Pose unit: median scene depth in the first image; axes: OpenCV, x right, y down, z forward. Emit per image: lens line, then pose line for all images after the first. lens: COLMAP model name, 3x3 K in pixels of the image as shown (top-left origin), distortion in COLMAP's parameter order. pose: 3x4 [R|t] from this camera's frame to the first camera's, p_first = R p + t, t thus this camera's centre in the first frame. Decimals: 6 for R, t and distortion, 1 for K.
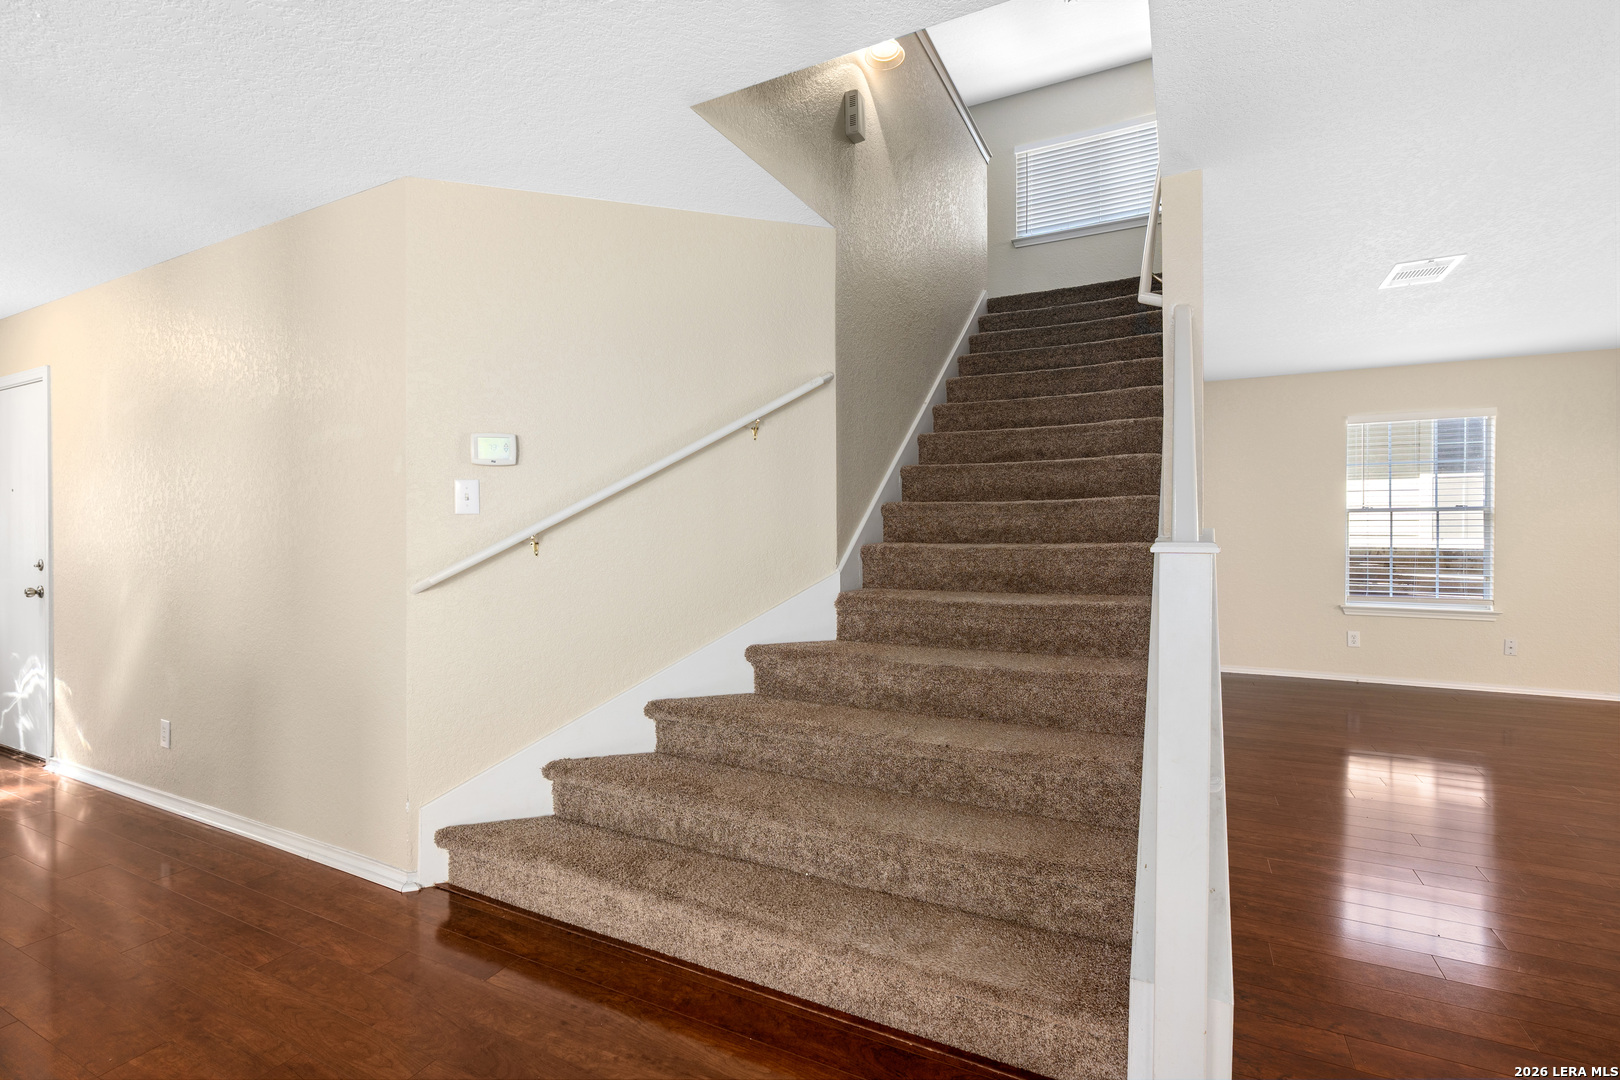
lens RADIAL K [[730.6, 0, 811.2], [0, 730.6, 538.4], [0, 0, 1]] dist [-0.005403, 0.001199]
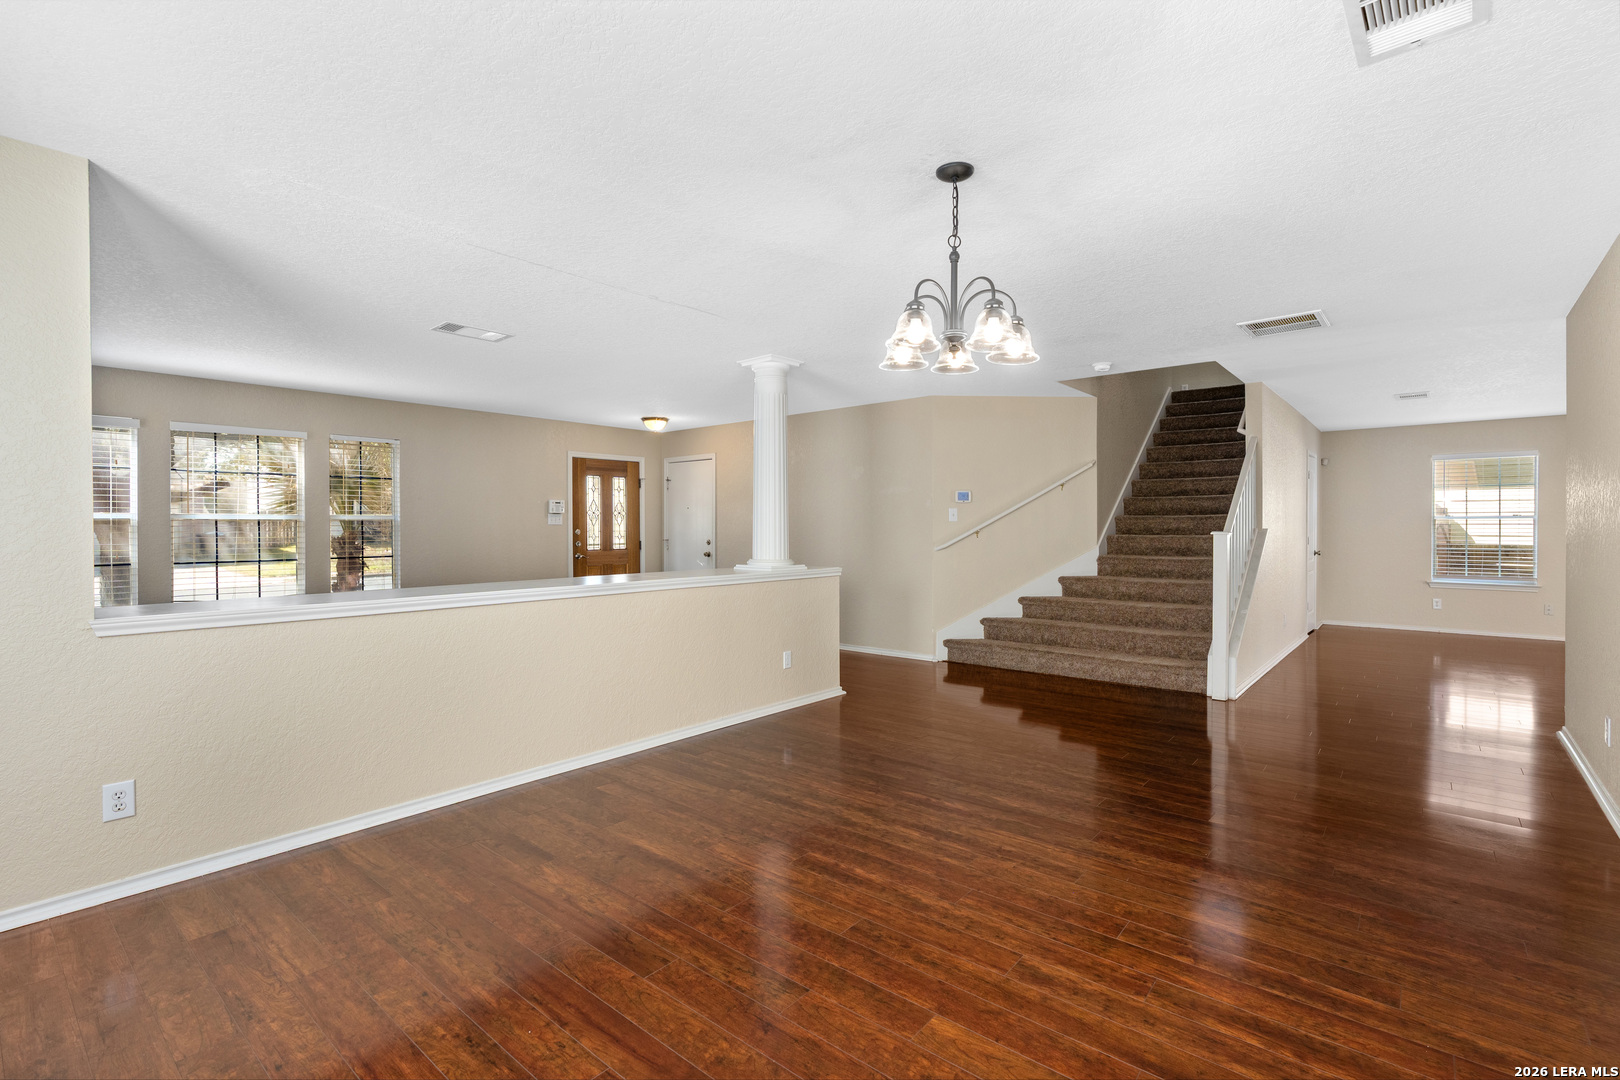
lens RADIAL K [[730.6, 0, 821.3], [0, 730.6, 534.0], [0, 0, 1]] dist [-0.005403, 0.001199]
pose [[0.975912, 0.007682, -0.218029, -0.302716], [-0.008840, 0.999952, -0.004339, 0.023300], [0.217985, 0.006162, 0.975933, -1.388061]]
